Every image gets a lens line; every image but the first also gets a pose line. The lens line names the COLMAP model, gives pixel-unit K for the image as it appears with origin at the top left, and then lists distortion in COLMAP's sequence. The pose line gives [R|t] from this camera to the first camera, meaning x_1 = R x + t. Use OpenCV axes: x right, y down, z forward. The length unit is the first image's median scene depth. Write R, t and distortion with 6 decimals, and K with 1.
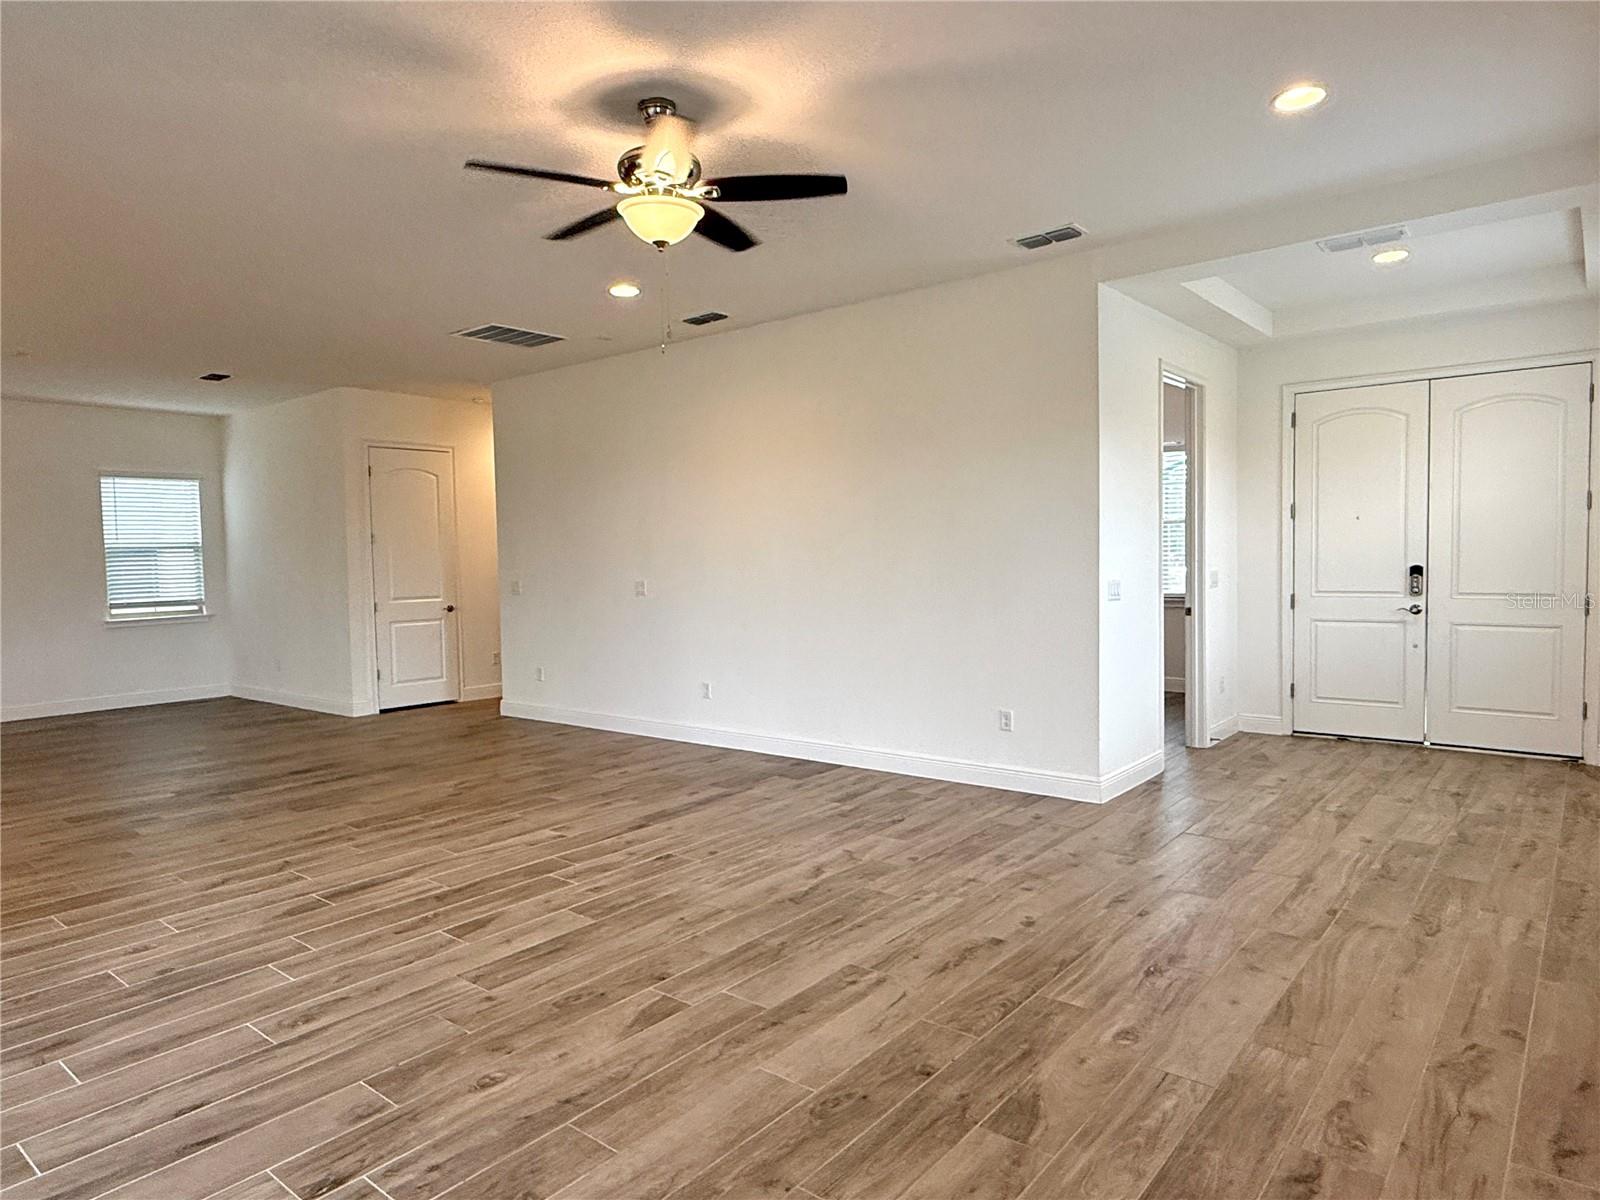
lens RADIAL K [[985.0, 0, 791.1], [0, 985.0, 604.2], [0, 0, 1]] dist [-0.002218, 0.001928]
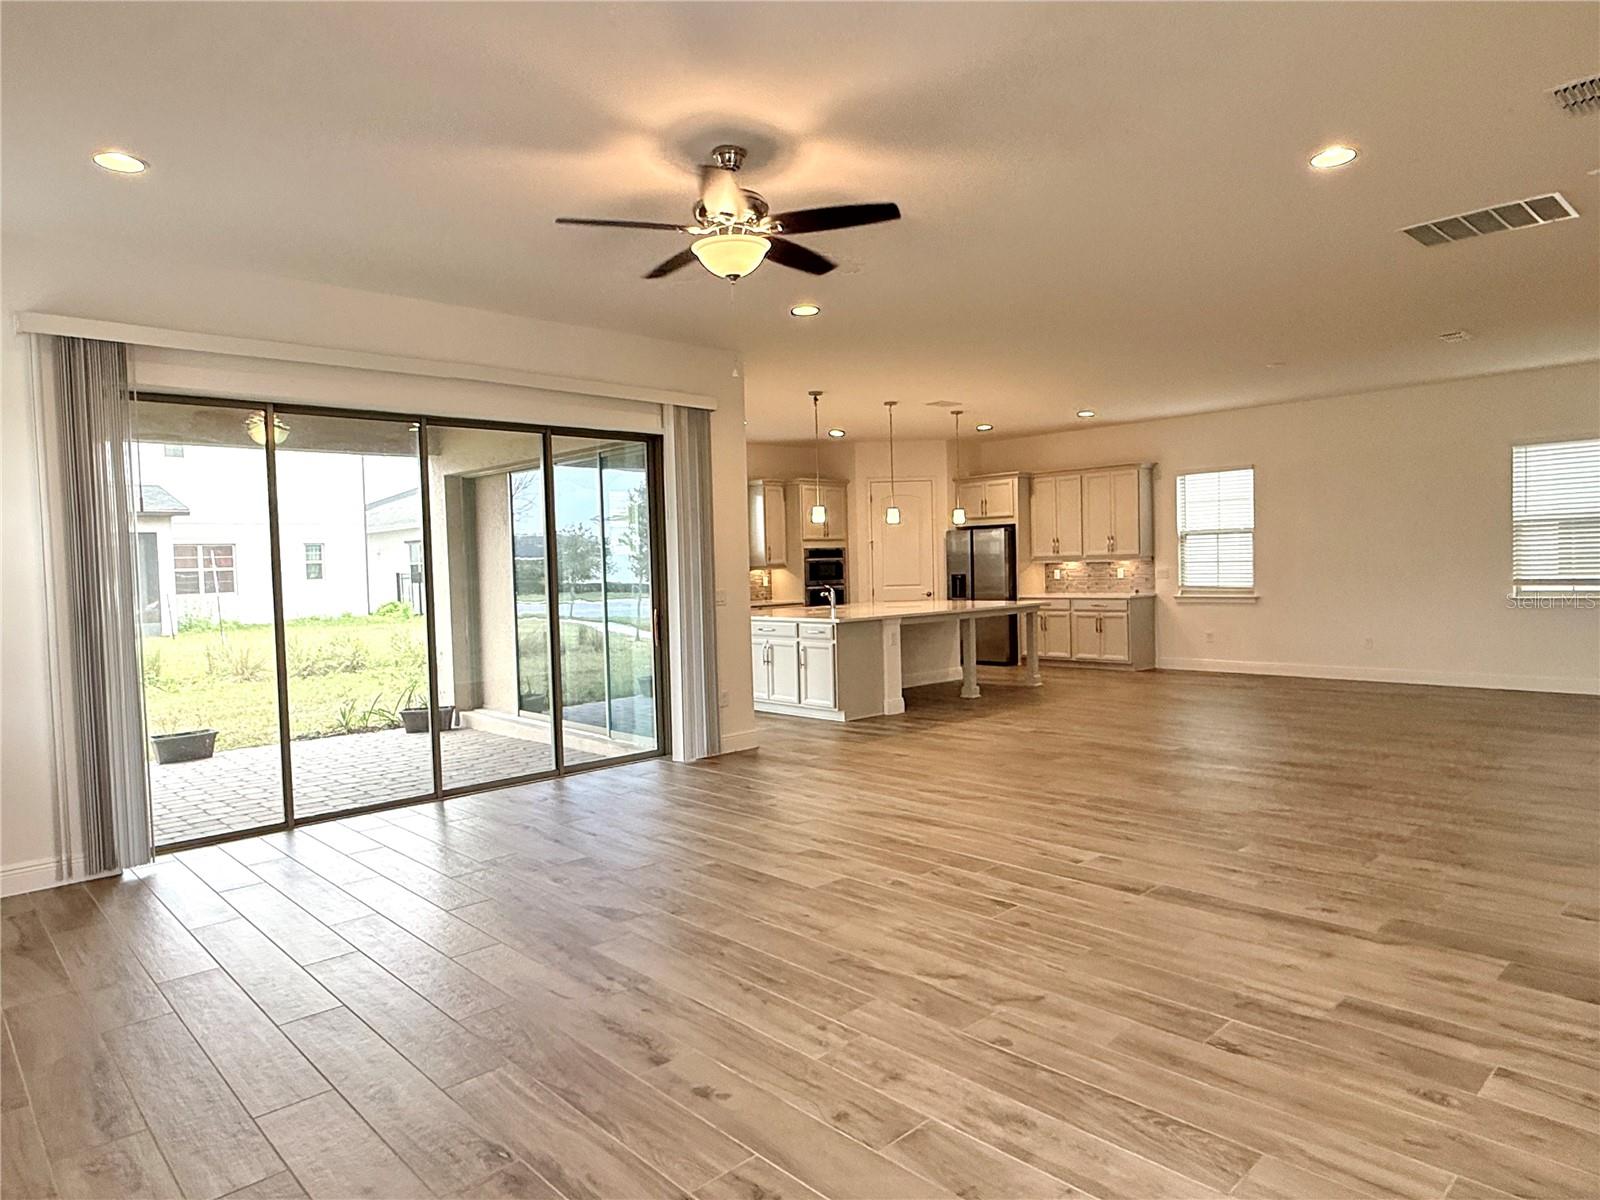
lens RADIAL K [[985.0, 0, 795.1], [0, 985.0, 599.8], [0, 0, 1]] dist [-0.002218, 0.001928]
pose [[-0.123702, 0.062179, -0.990369, 0.665542], [-0.020997, 0.997647, 0.065259, -0.055587], [0.992097, 0.028867, -0.122106, 0.834023]]
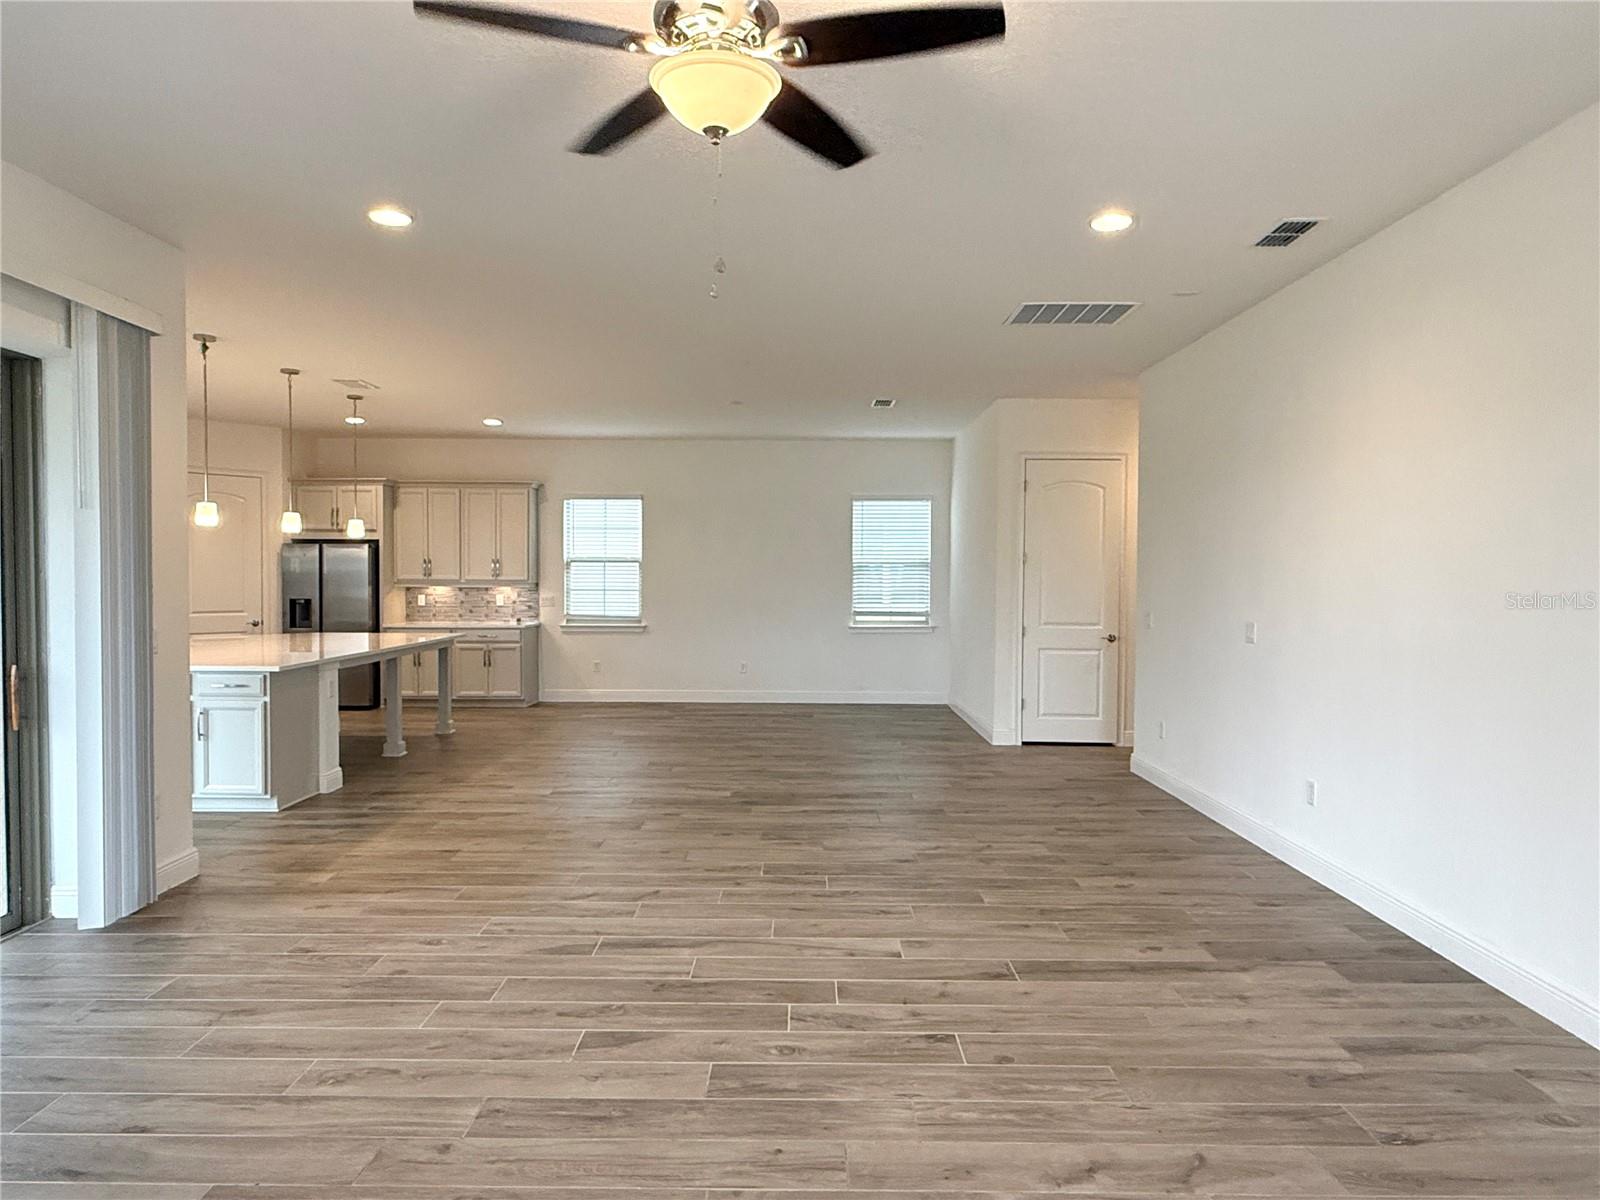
lens RADIAL K [[985.0, 0, 793.8], [0, 985.0, 600.0], [0, 0, 1]] dist [-0.002218, 0.001928]
pose [[0.630560, 0.045787, -0.774789, 0.293357], [-0.059562, 0.998169, 0.010514, -0.042530], [0.773852, 0.039518, 0.632132, 0.436498]]
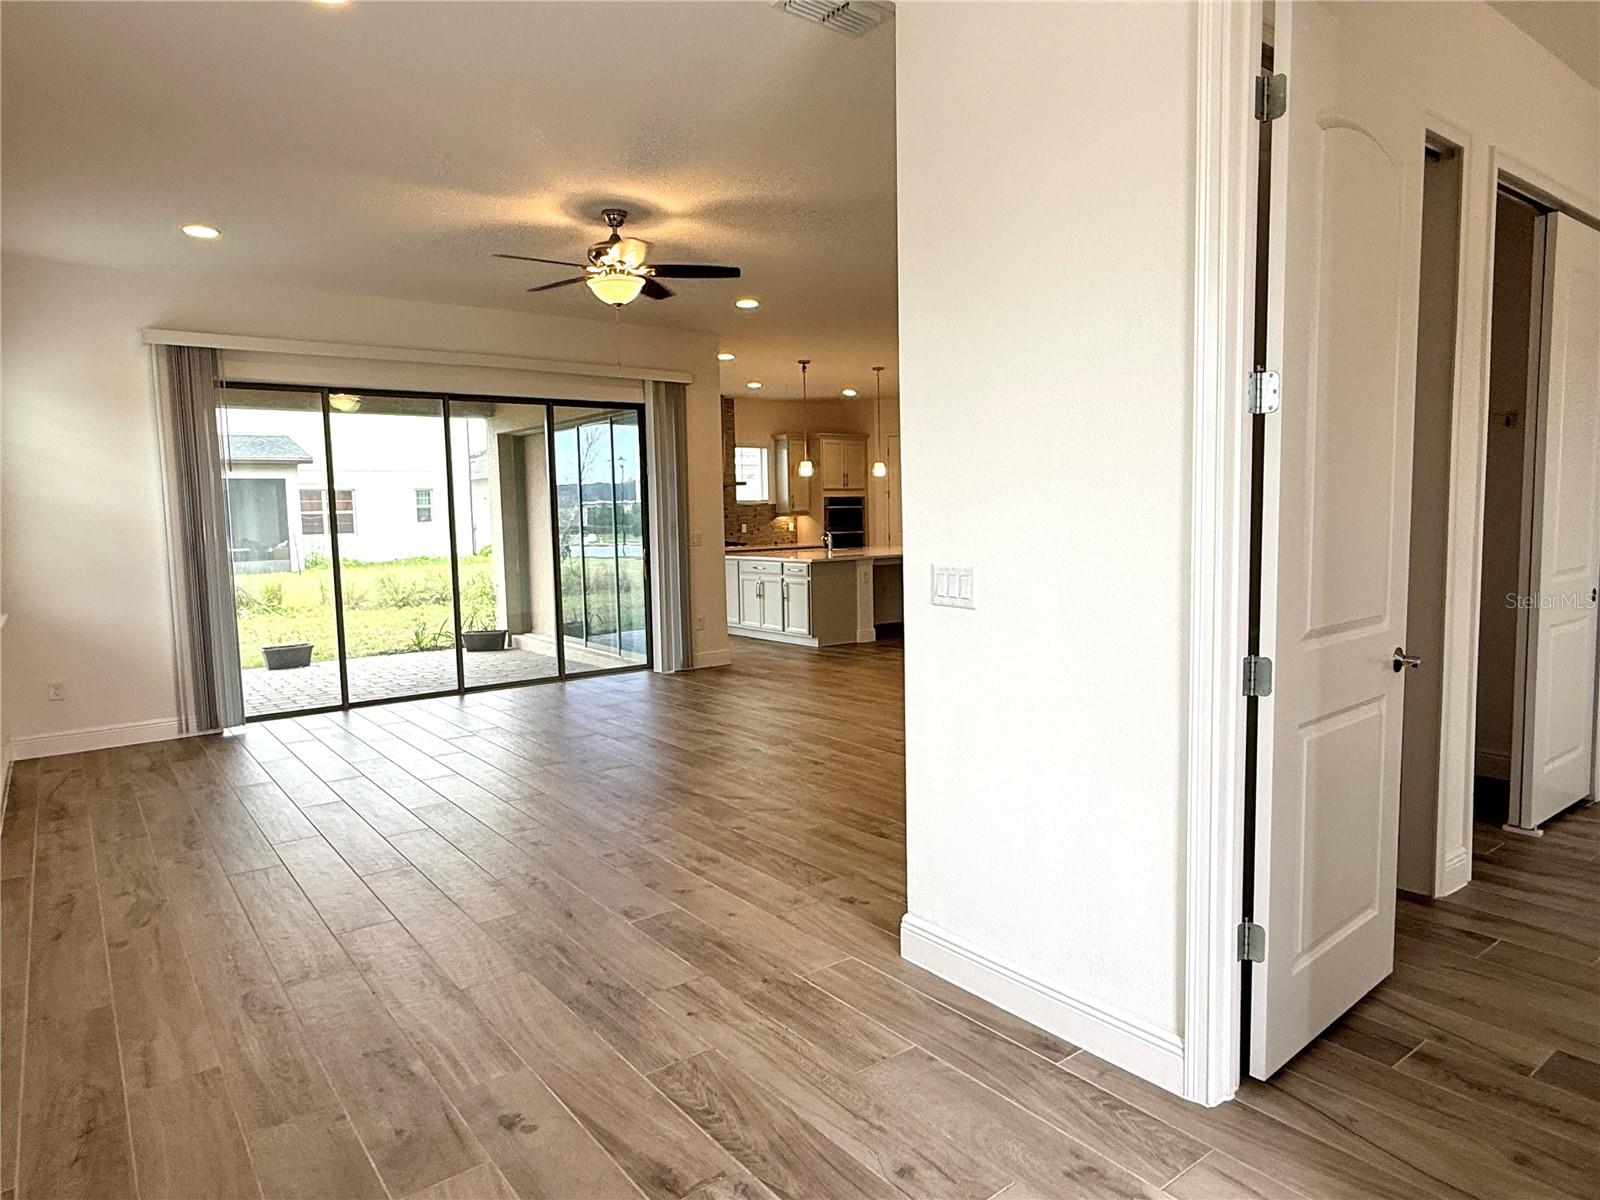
lens RADIAL K [[985.0, 0, 805.9], [0, 985.0, 595.9], [0, 0, 1]] dist [-0.002218, 0.001928]
pose [[-0.223447, 0.110005, -0.968489, 0.907774], [-0.023854, 0.992696, 0.118258, -0.074032], [0.974424, 0.049527, -0.219191, 1.124997]]
